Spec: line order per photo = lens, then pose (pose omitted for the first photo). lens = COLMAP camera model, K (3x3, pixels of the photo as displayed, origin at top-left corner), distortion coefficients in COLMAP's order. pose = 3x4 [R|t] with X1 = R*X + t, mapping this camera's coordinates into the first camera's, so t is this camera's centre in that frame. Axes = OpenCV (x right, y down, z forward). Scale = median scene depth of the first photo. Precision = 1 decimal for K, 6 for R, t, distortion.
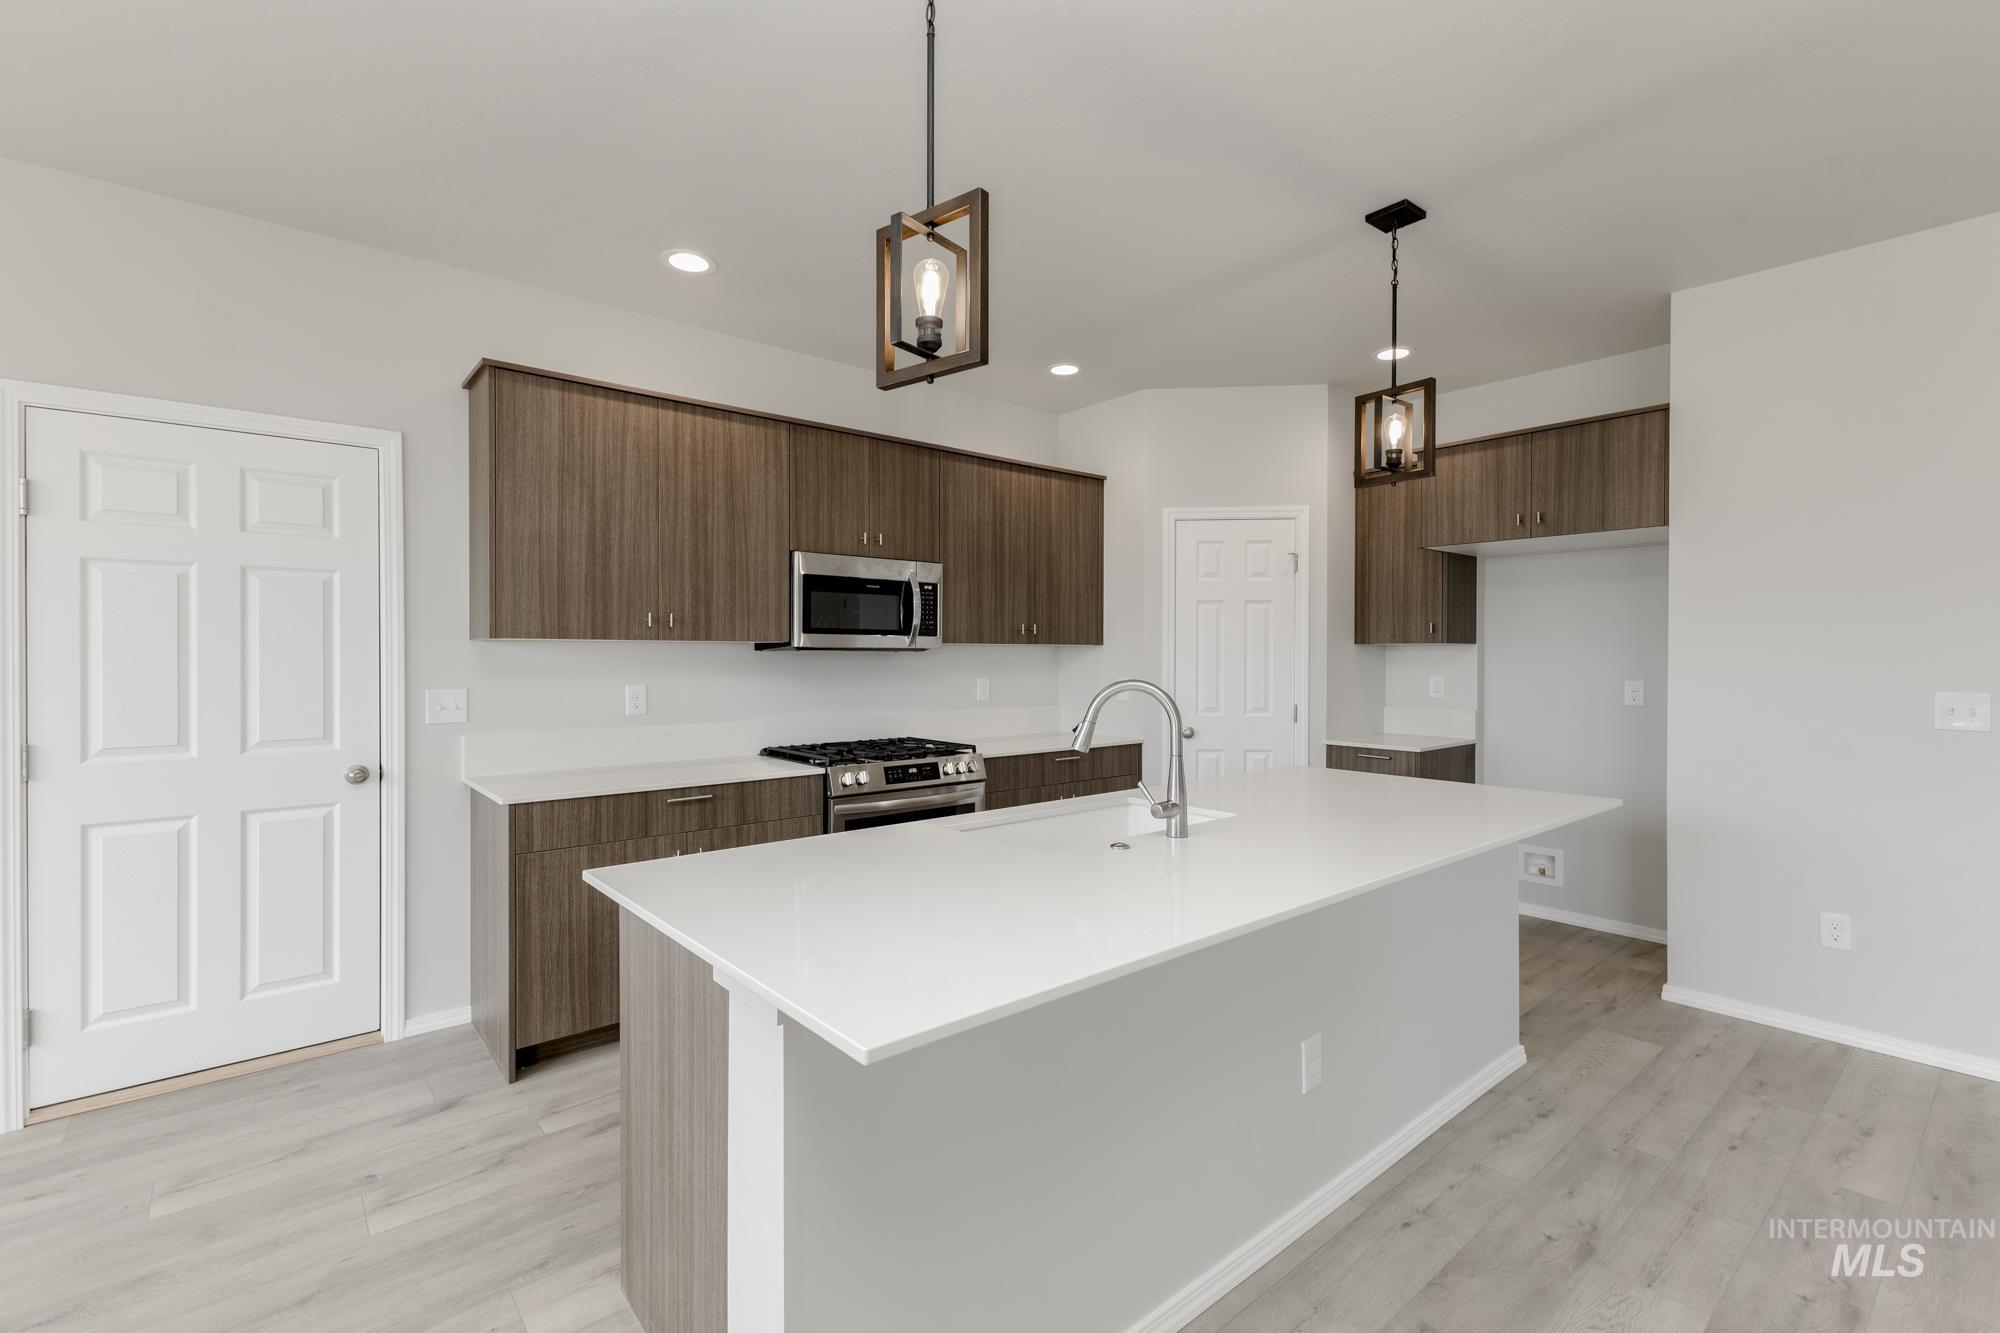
lens RADIAL K [[872.9, 0, 1002.0], [0, 872.9, 655.0], [0, 0, 1]] dist [0.015248, -0.000437]
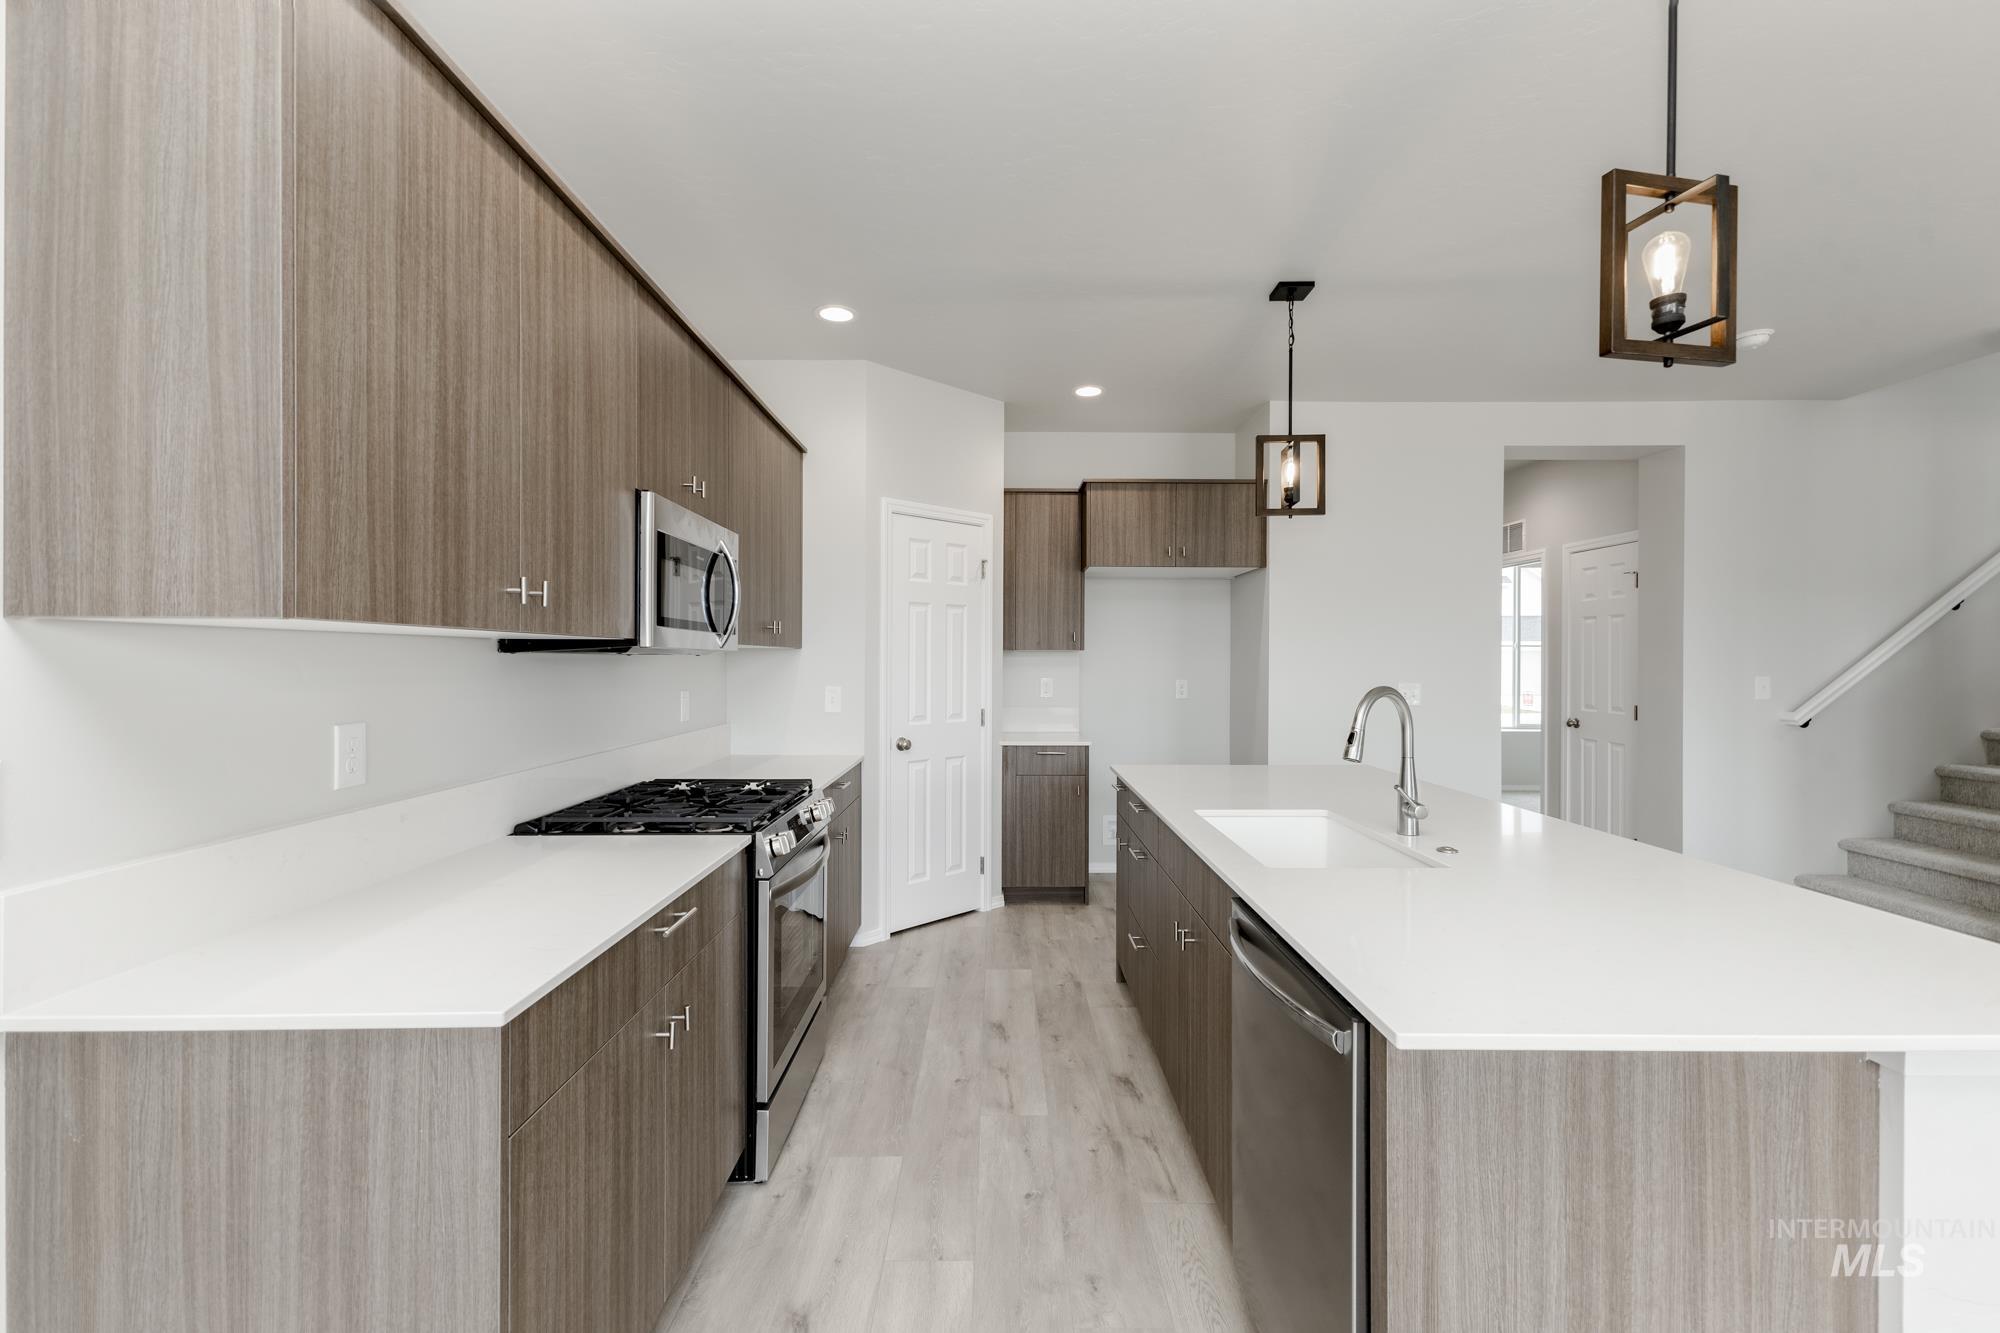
lens RADIAL K [[879.9, 0, 992.1], [0, 879.9, 662.6], [0, 0, 1]] dist [0.011996, -0.000290]
pose [[0.639934, -0.001864, 0.768428, -0.574494], [0.000209, 0.999997, 0.002251, 0.000094], [-0.768430, -0.001280, 0.639933, 0.431893]]
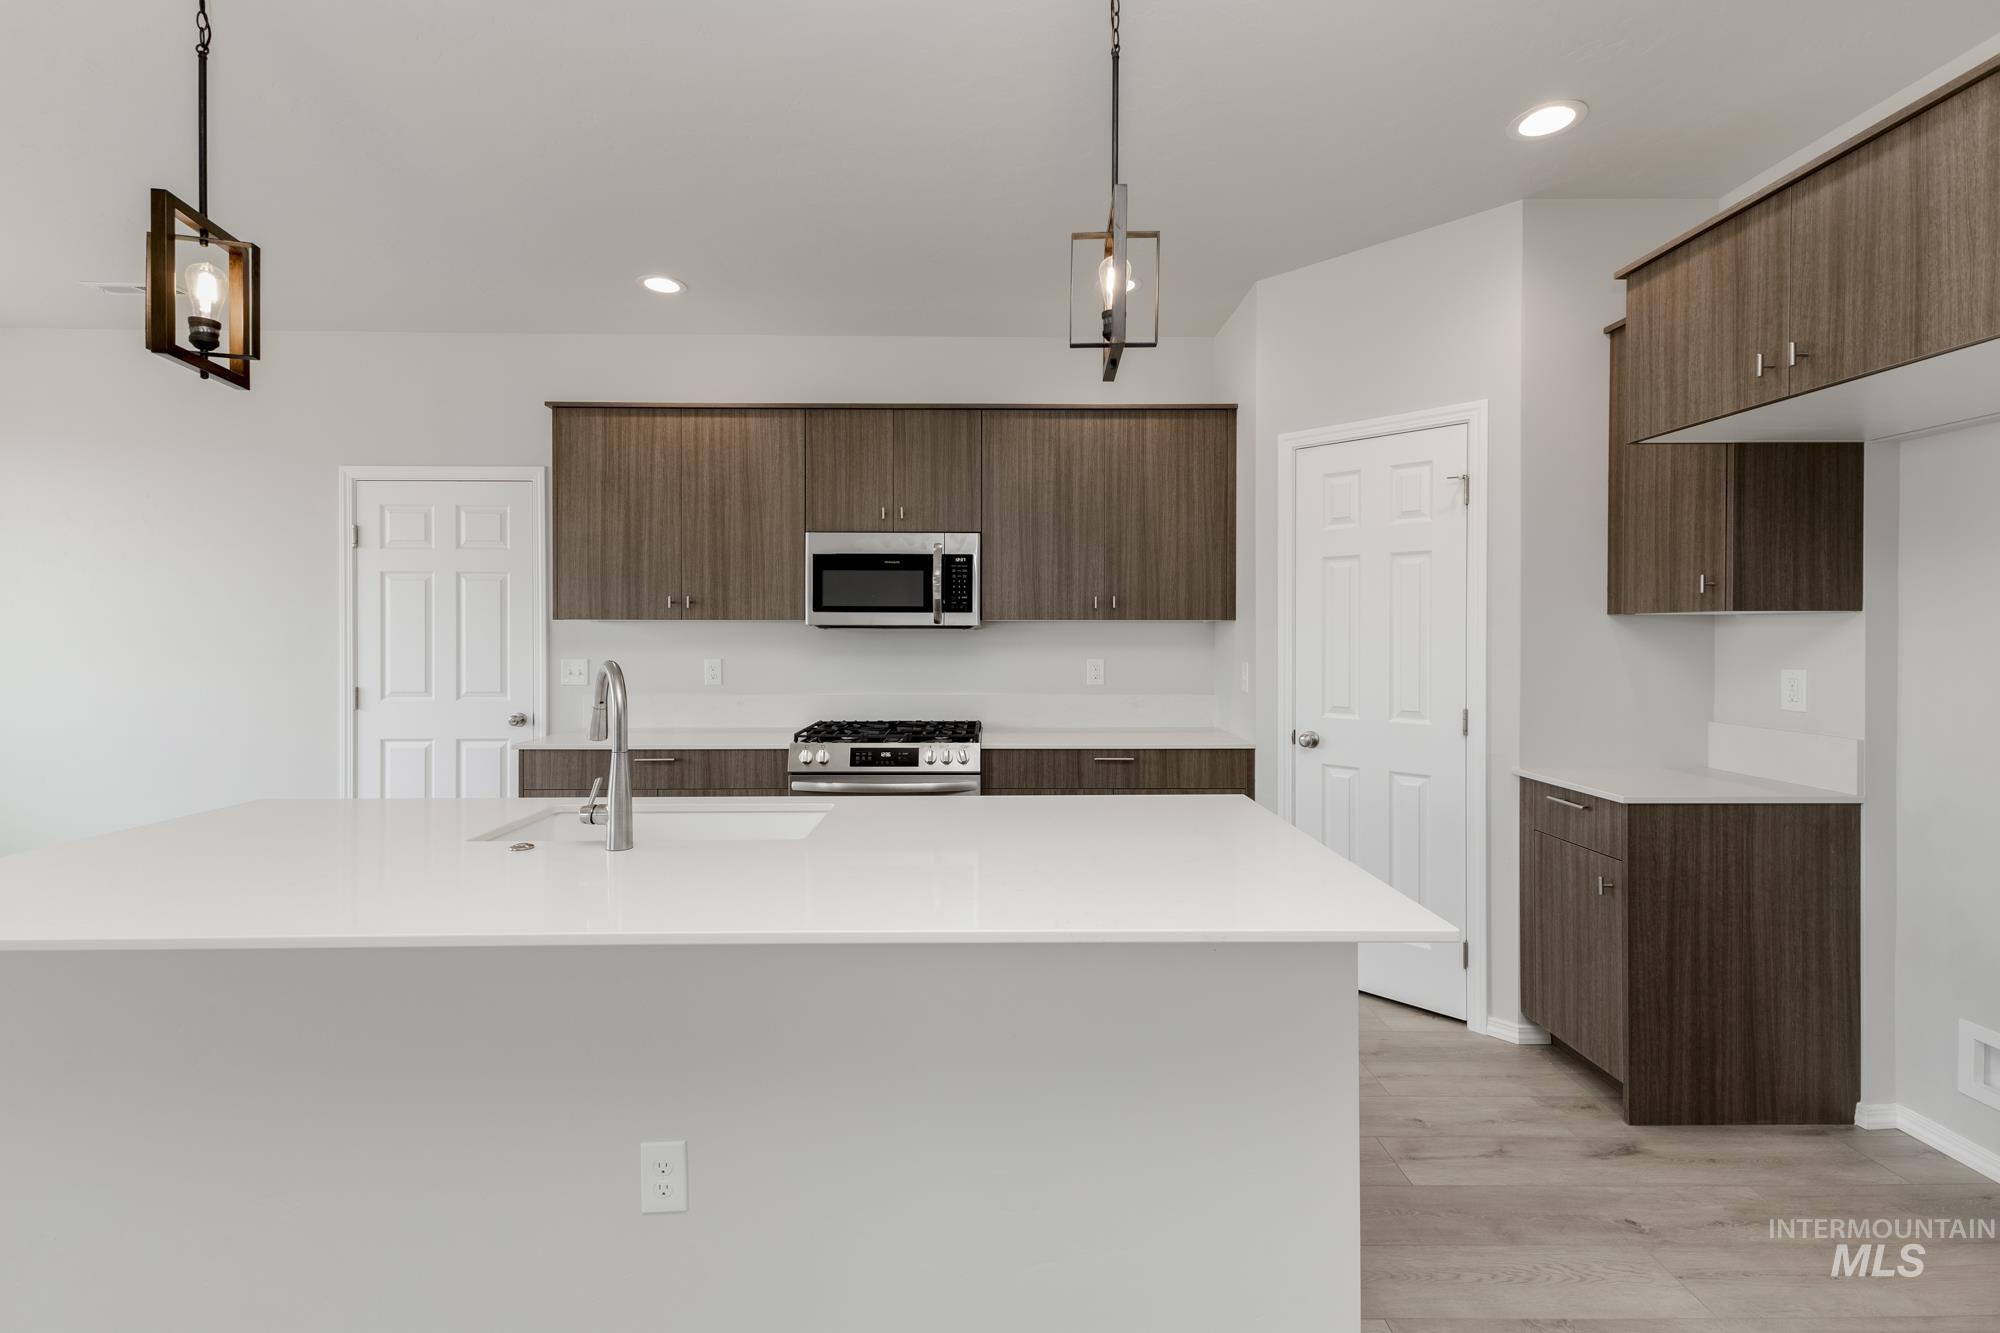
lens RADIAL K [[876.8, 0, 1013.8], [0, 876.8, 635.2], [0, 0, 1]] dist [0.010621, -0.000226]
pose [[0.774317, 0.001227, -0.632797, 0.628867], [-0.000711, 0.999999, 0.001068, 0.001672], [0.632798, -0.000377, 0.774317, 0.362744]]
